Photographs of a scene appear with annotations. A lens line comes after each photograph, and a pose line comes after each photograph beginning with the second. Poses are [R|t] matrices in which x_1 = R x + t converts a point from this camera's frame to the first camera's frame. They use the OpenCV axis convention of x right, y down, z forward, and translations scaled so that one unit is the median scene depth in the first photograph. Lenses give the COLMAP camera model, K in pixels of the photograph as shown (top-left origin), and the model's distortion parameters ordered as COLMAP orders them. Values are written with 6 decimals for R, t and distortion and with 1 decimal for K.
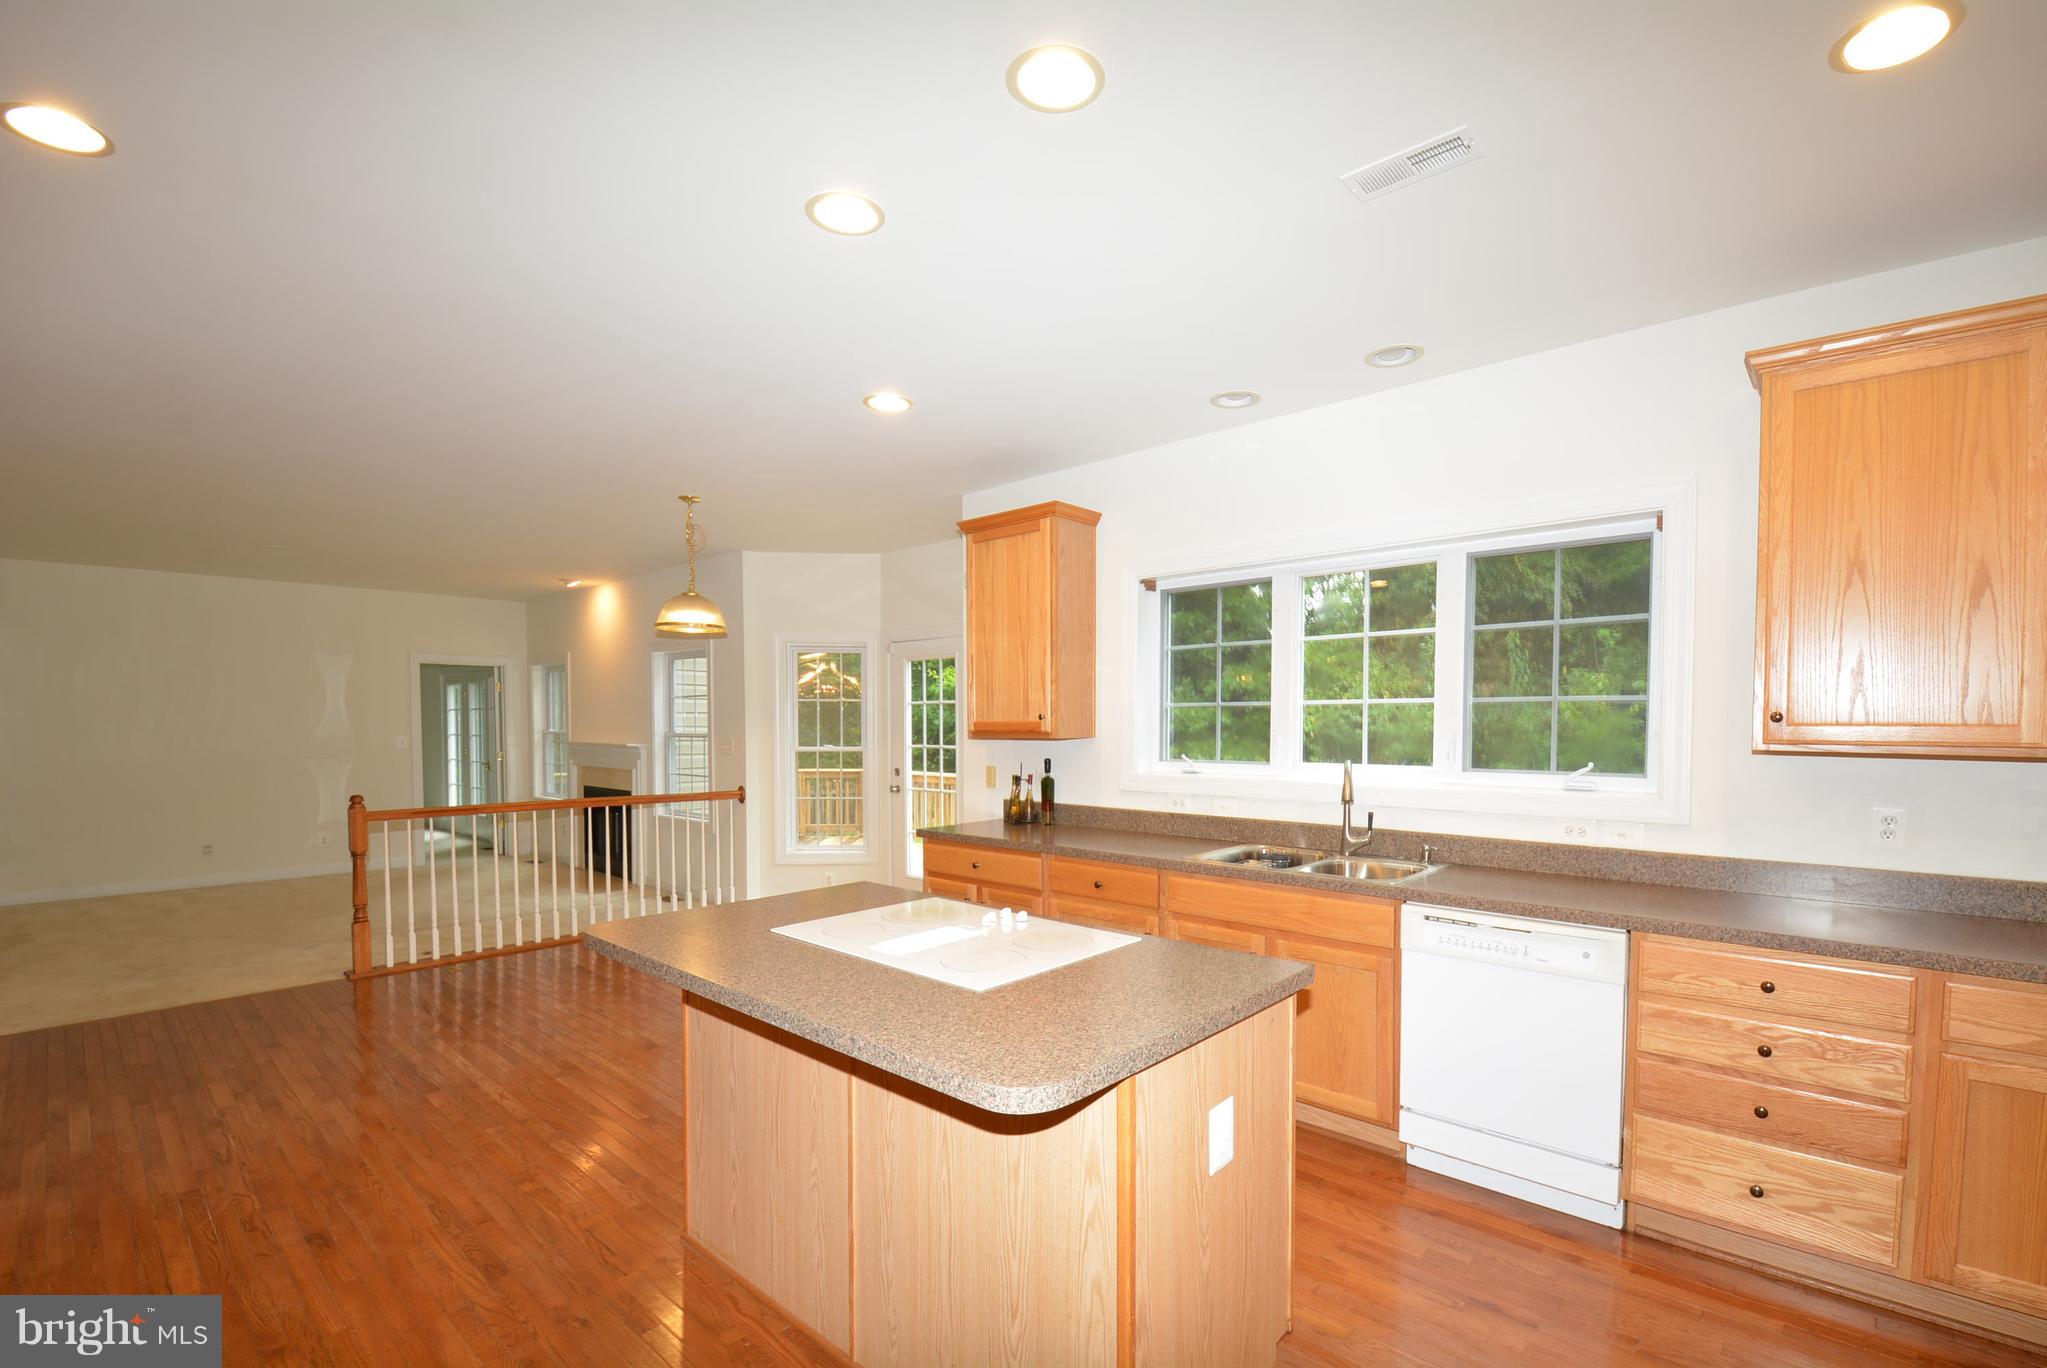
lens RADIAL K [[896.1, 0, 1048.9], [0, 896.1, 754.7], [0, 0, 1]] dist [0.017716, -0.023531]
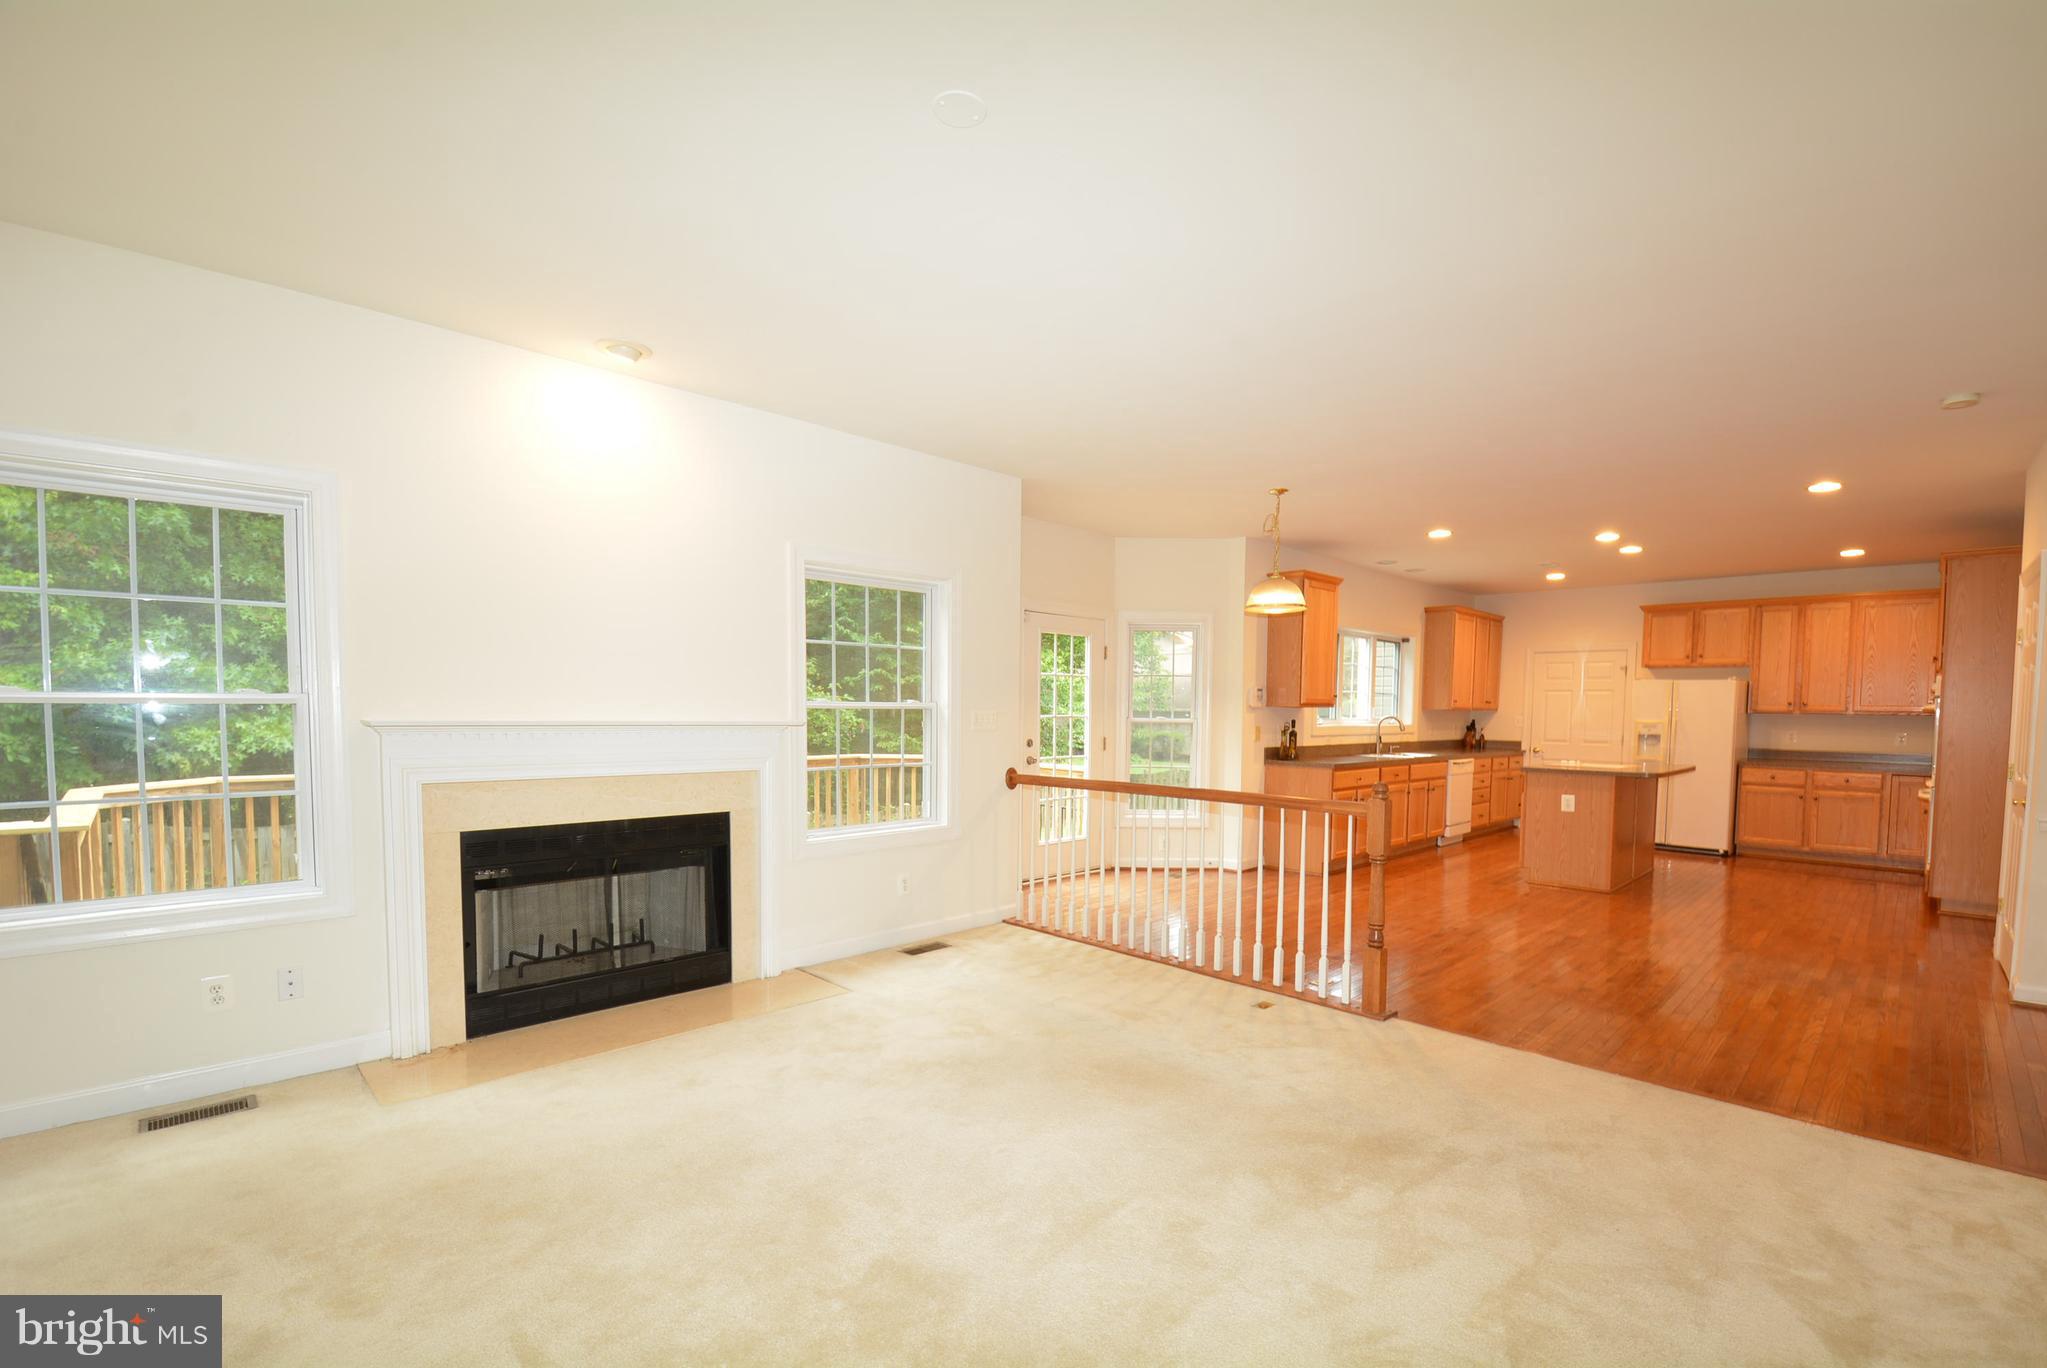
lens RADIAL K [[896.1, 0, 1048.9], [0, 896.1, 754.7], [0, 0, 1]] dist [0.017716, -0.023531]
pose [[0.065302, -0.053636, 0.996423, -1.822143], [0.024653, 0.998336, 0.052124, -0.030900], [-0.997561, 0.021161, 0.066516, 1.429976]]
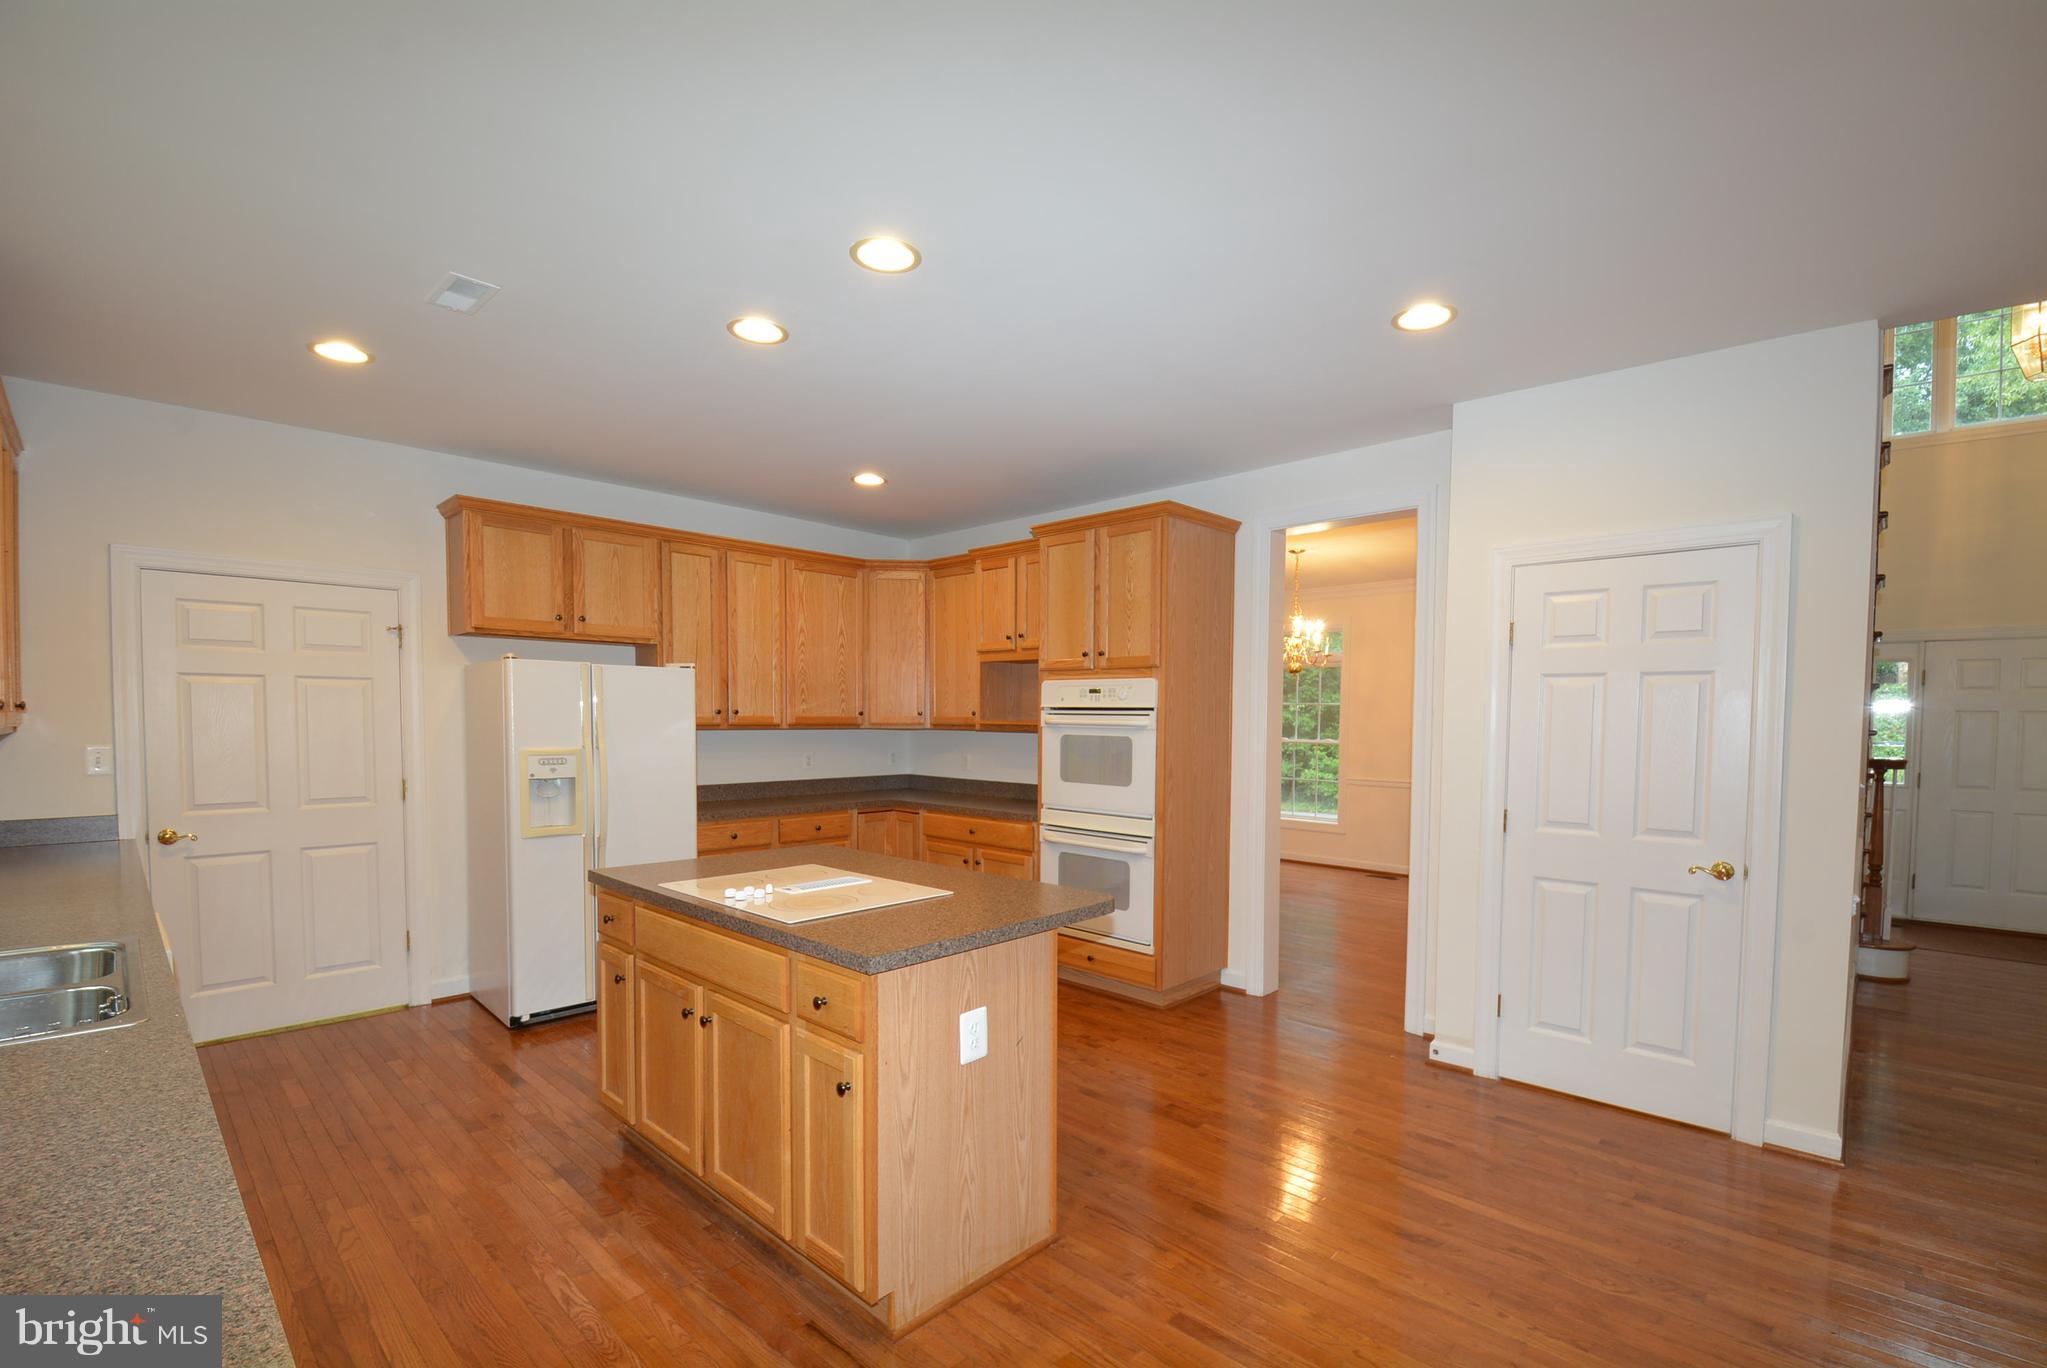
lens RADIAL K [[896.1, 0, 1048.9], [0, 896.1, 754.7], [0, 0, 1]] dist [0.017716, -0.023531]
pose [[-0.999417, -0.012151, 0.031906, -0.239321], [-0.009579, 0.996784, 0.079560, -0.041561], [-0.032770, 0.079208, -0.996319, 1.121198]]
